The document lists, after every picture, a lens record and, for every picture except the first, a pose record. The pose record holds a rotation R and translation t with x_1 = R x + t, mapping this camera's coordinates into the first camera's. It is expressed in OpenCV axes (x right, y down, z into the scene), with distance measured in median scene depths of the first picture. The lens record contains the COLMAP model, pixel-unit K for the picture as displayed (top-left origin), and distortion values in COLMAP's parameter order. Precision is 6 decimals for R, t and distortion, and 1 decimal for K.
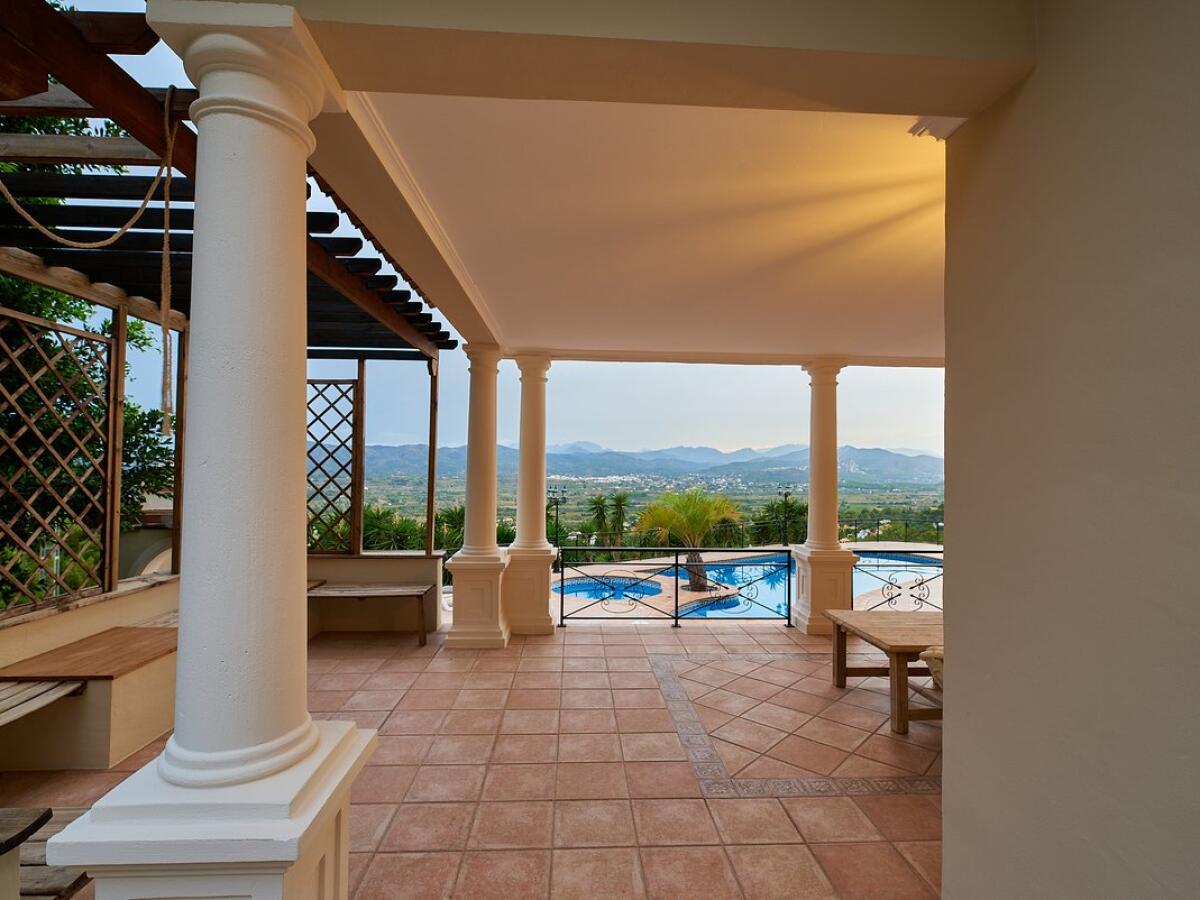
lens RADIAL K [[607.1, 0, 594.7], [0, 607.1, 456.6], [0, 0, 1]] dist [0.000804, 0.000074]
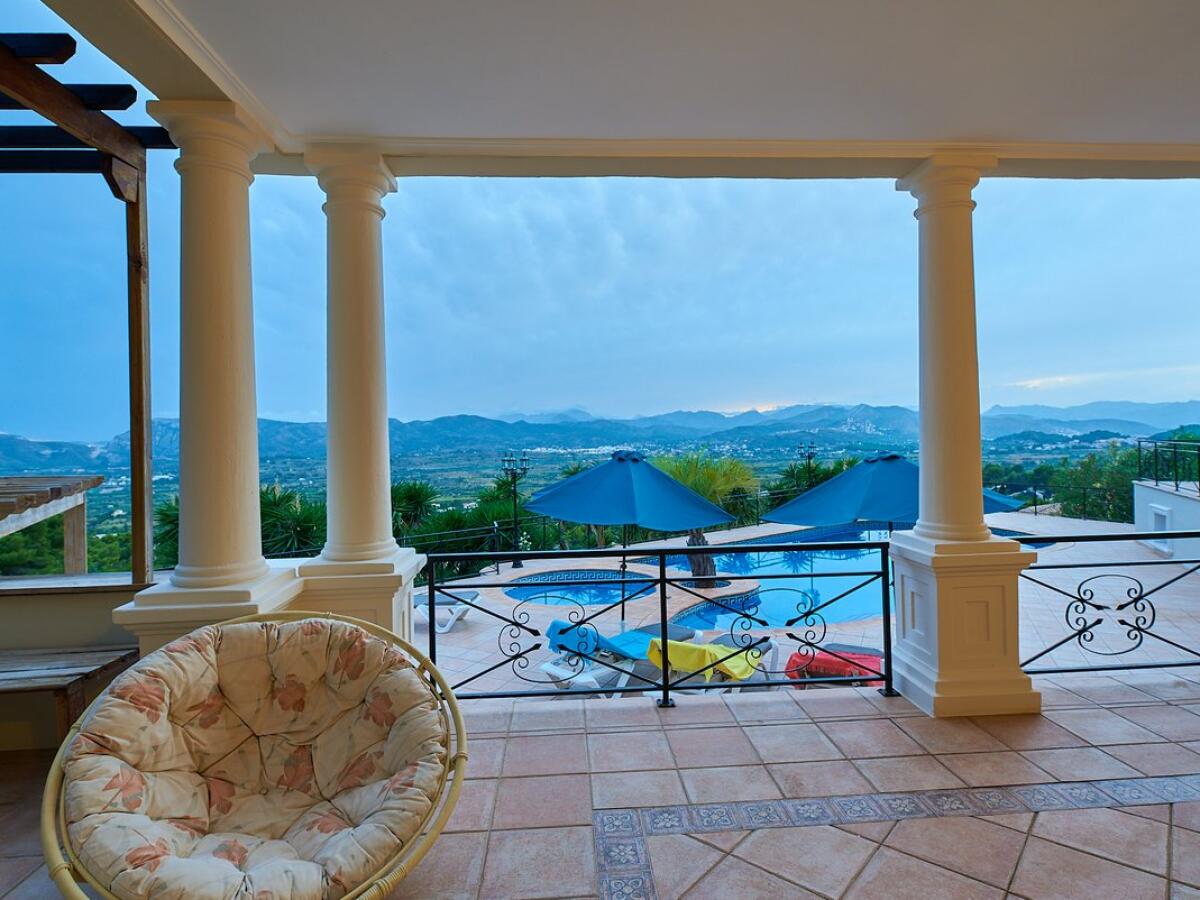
lens RADIAL K [[607.1, 0, 606.0], [0, 607.1, 441.6], [0, 0, 1]] dist [0.000804, 0.000074]
pose [[0.999293, -0.033775, 0.016514, 0.052753], [0.033518, 0.999316, 0.015594, 0.034199], [-0.017029, -0.015030, 0.999742, 0.316869]]
